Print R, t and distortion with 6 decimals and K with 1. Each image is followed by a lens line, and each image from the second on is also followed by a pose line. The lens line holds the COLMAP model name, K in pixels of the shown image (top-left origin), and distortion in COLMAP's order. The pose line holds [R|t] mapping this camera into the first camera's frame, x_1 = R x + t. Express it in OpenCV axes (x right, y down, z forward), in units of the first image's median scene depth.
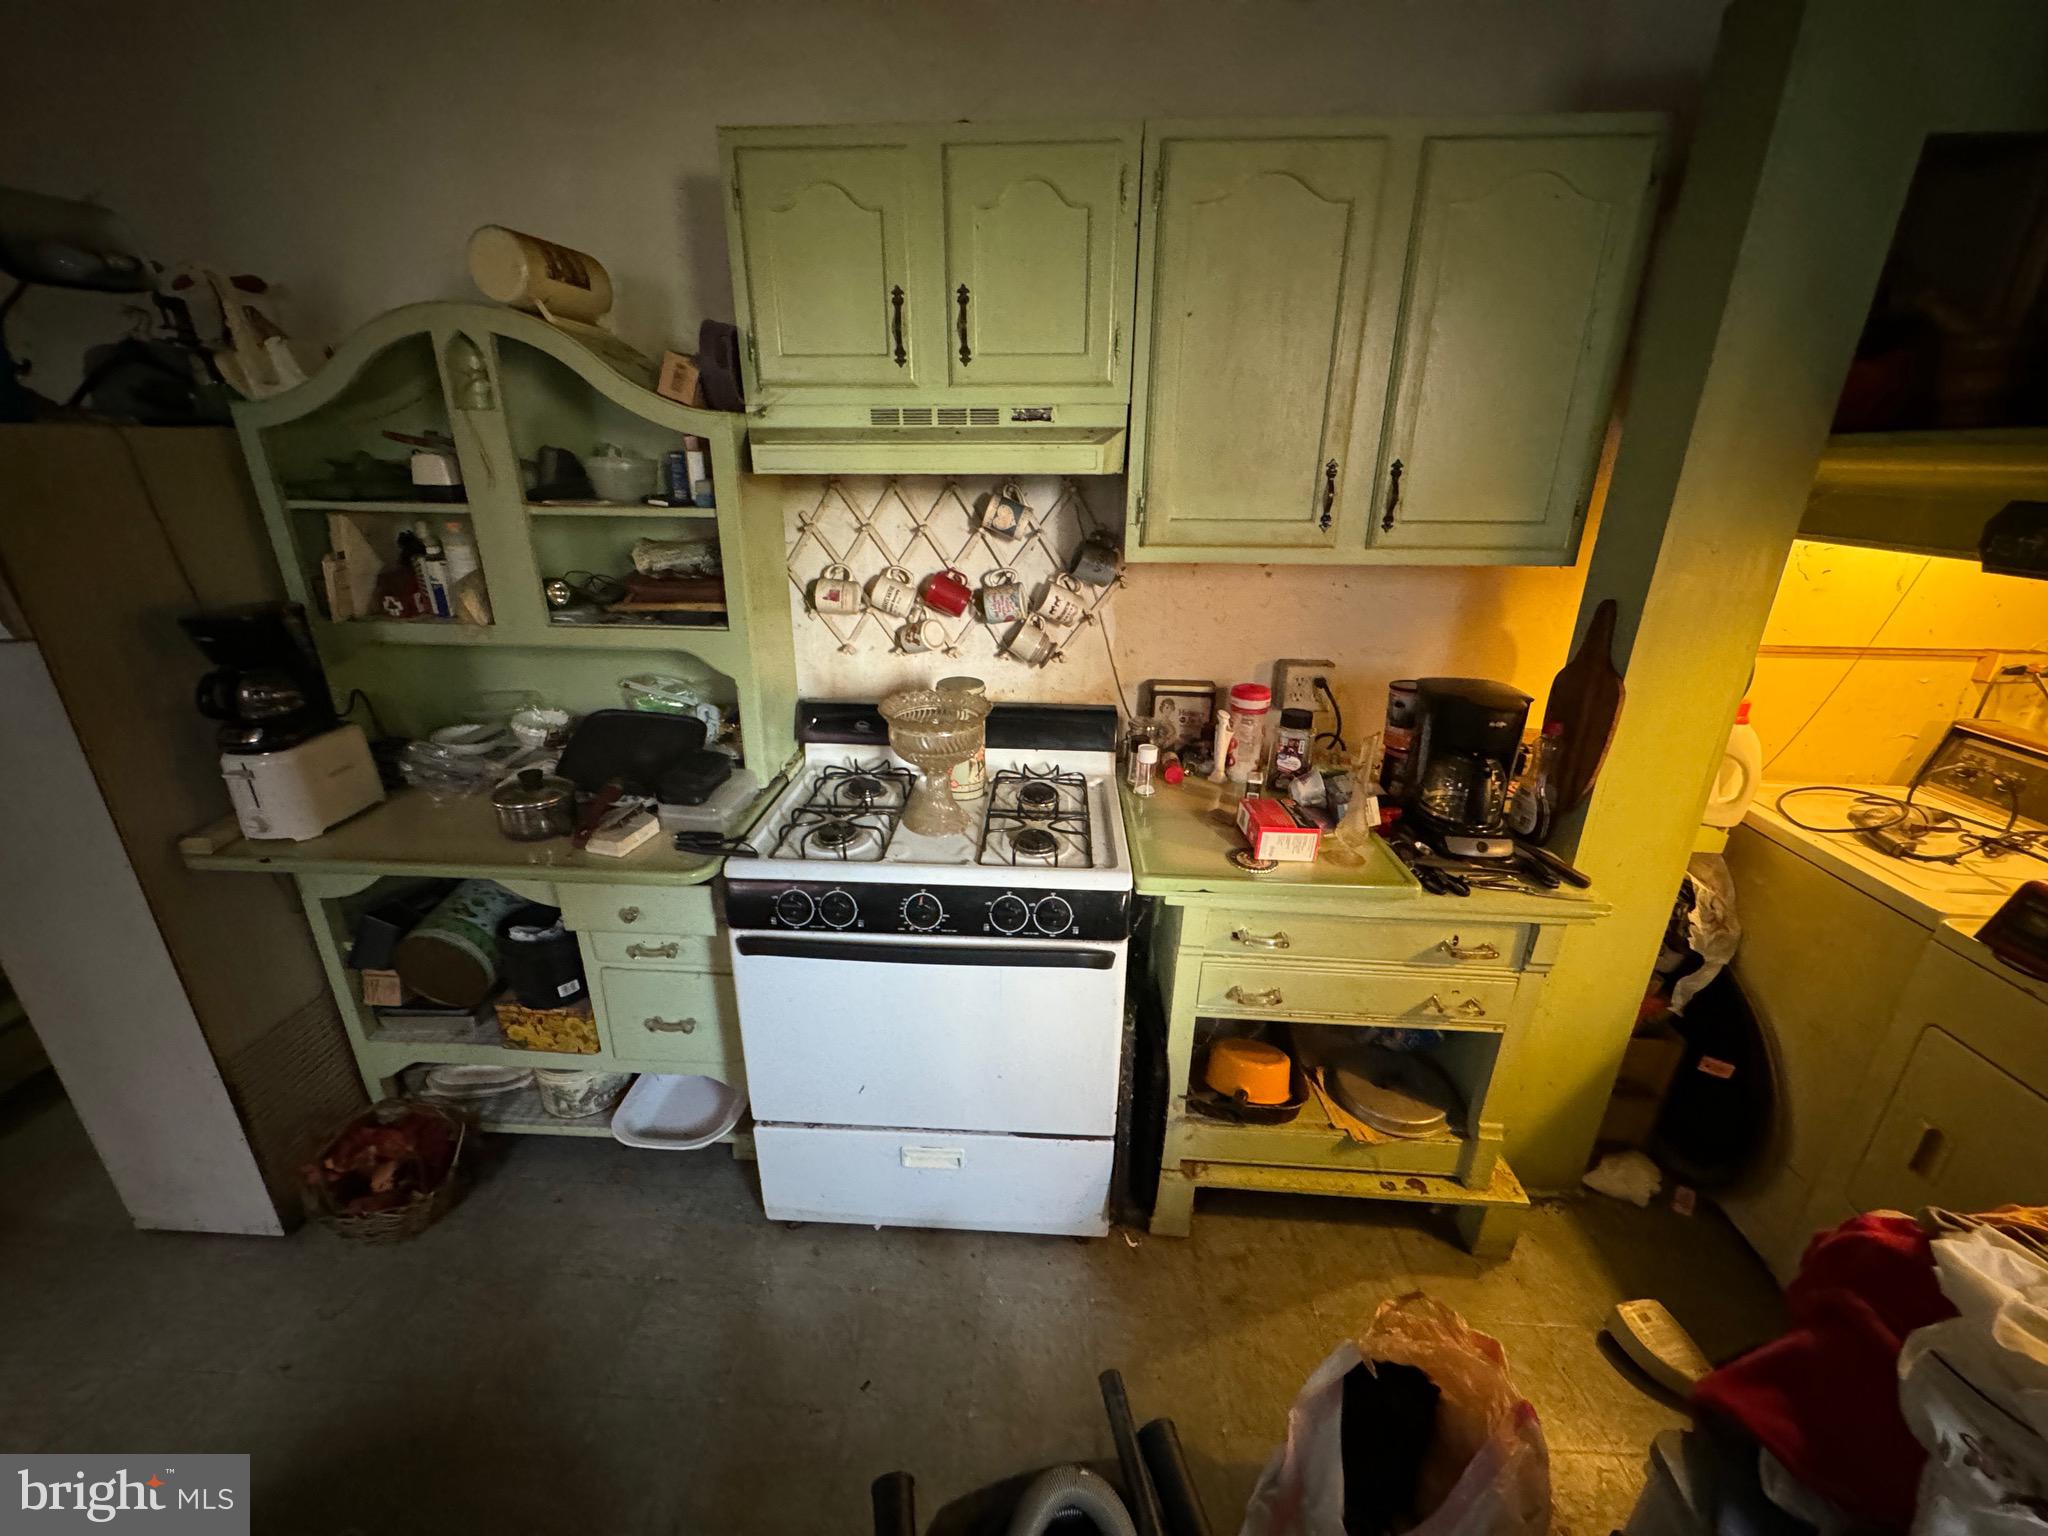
lens RADIAL K [[821.2, 0, 1022.6], [0, 821.2, 773.6], [0, 0, 1]] dist [-0.001822, 0.000091]
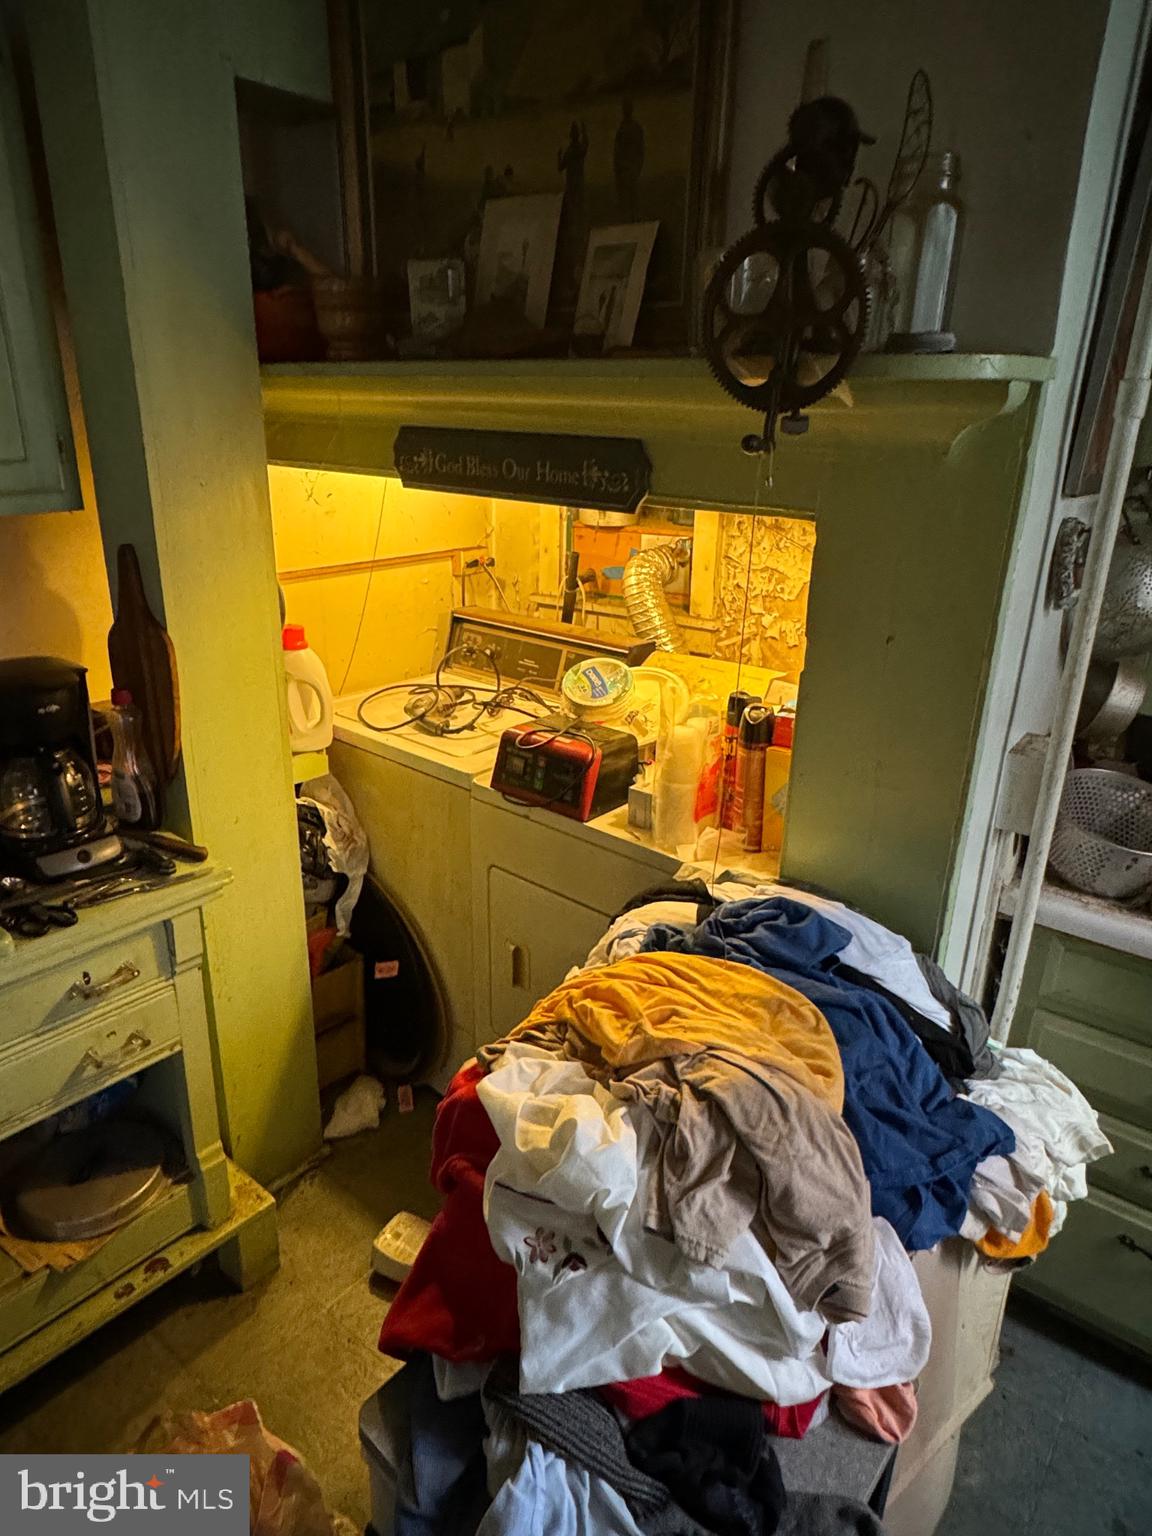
lens RADIAL K [[949.6, 0, 578.3], [0, 949.6, 758.9], [0, 0, 1]] dist [-0.000247, 0.002605]
pose [[0.584985, -0.279918, 0.761209, 0.145930], [0.276784, 0.951110, 0.137043, 0.003294], [-0.762354, 0.130523, 0.633862, 0.005872]]
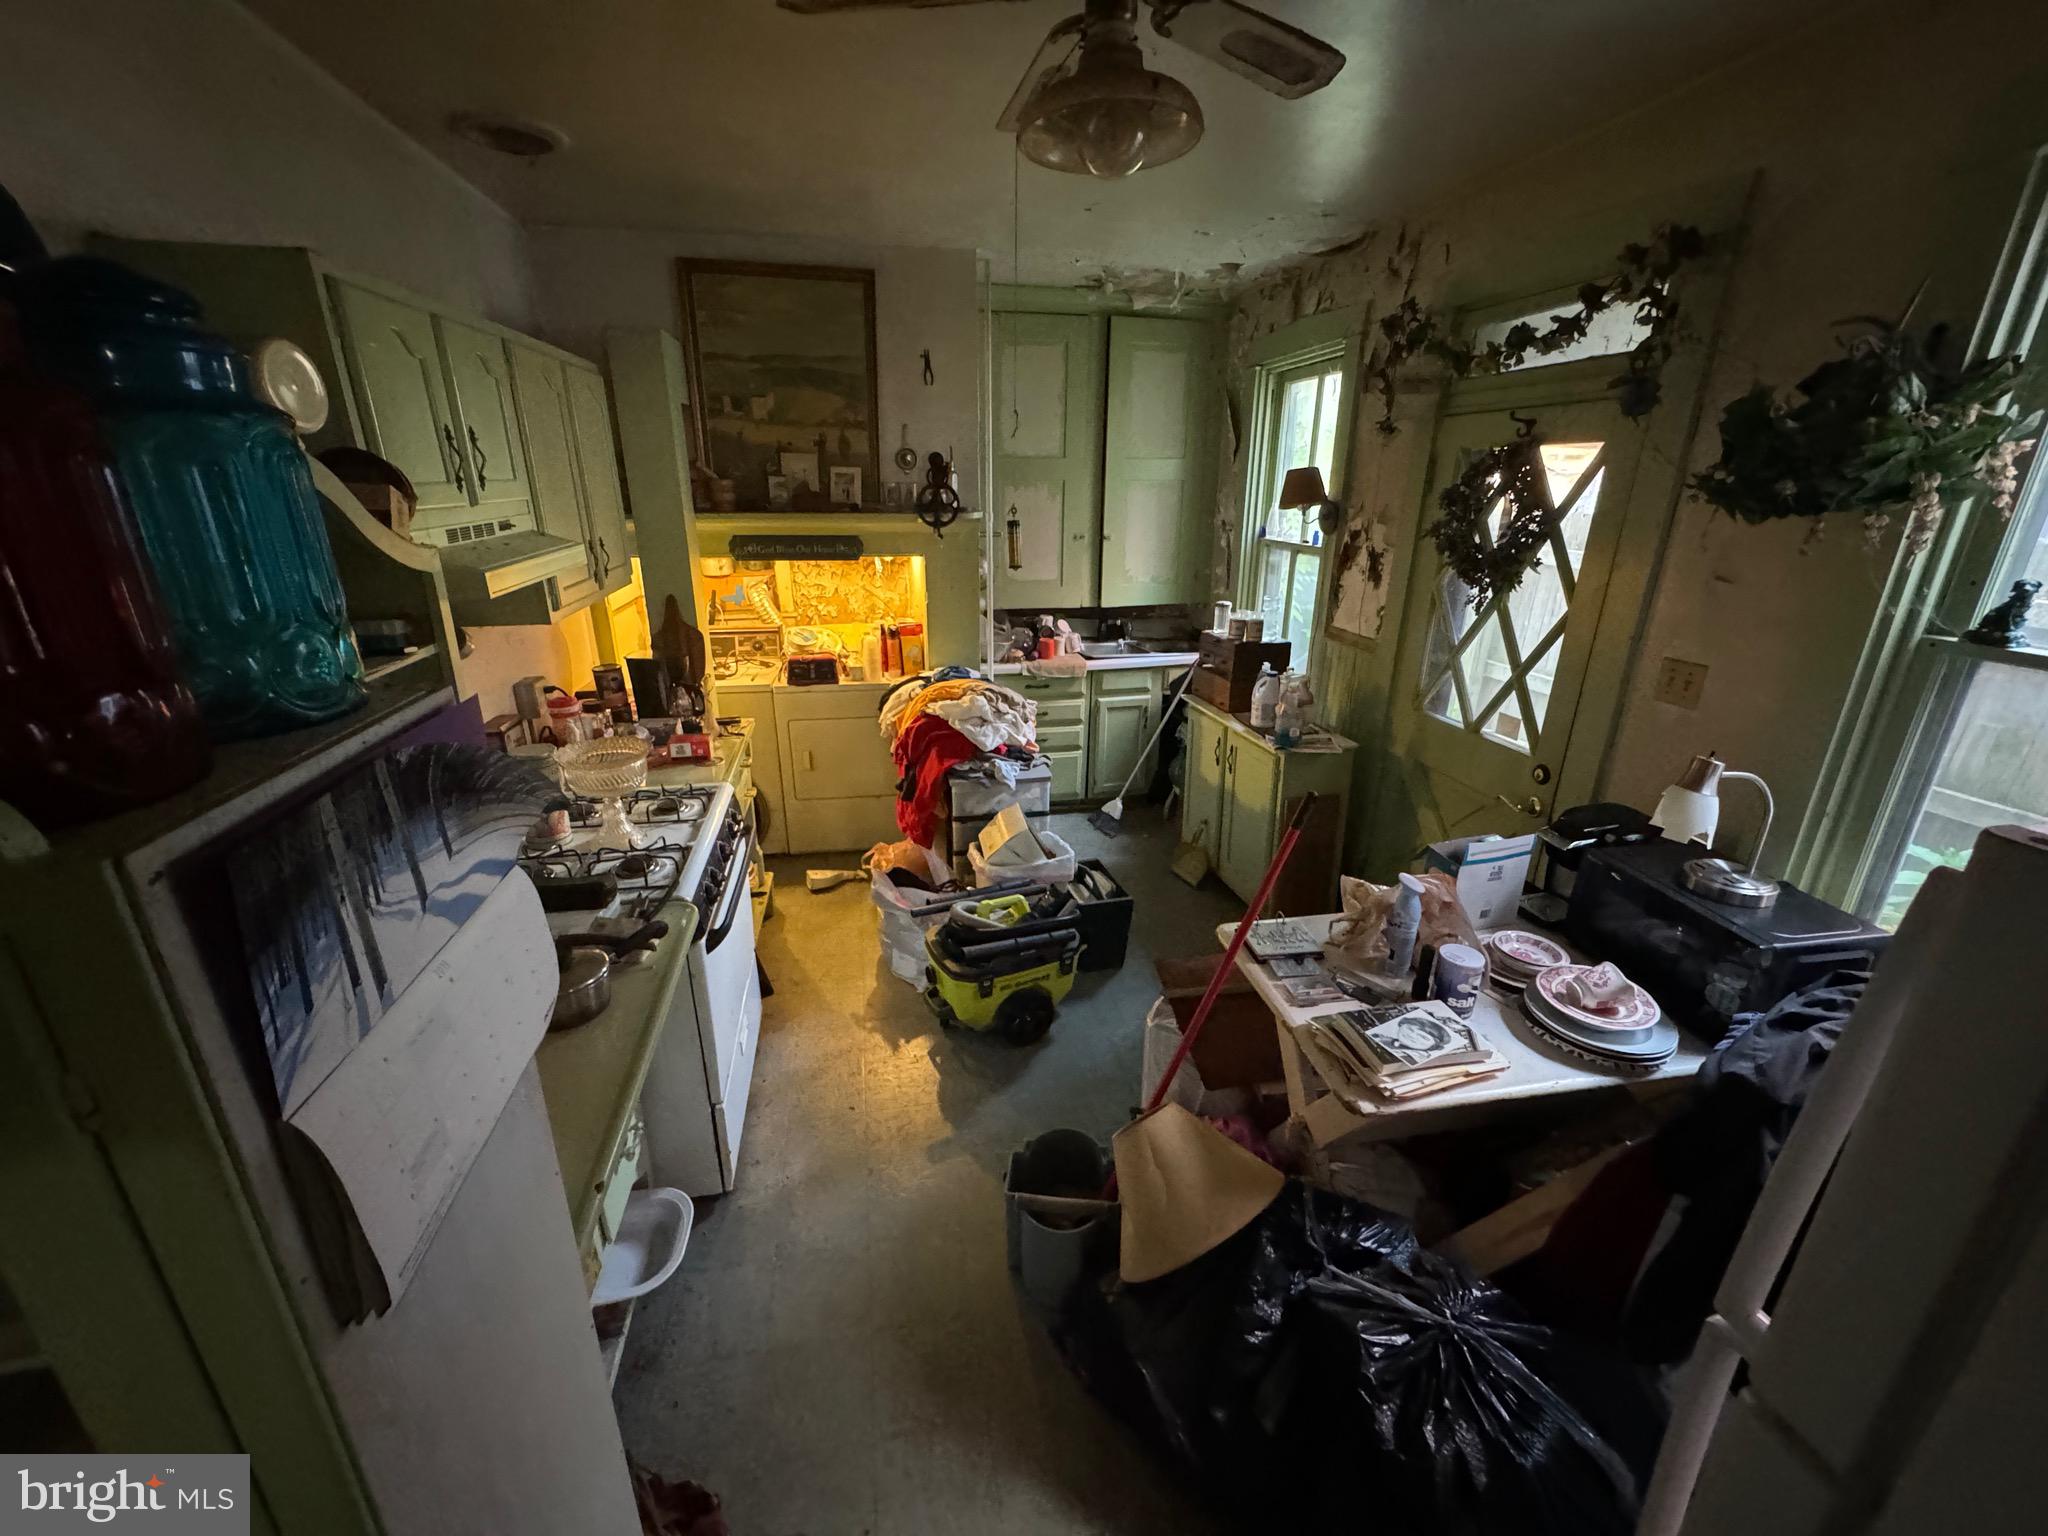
lens RADIAL K [[821.2, 0, 1016.0], [0, 821.2, 774.3], [0, 0, 1]] dist [-0.001822, 0.000091]
pose [[-0.226030, -0.342822, 0.911802, -1.461133], [0.337876, 0.850327, 0.403466, -0.348257], [-0.913647, 0.399271, -0.076369, 0.519792]]
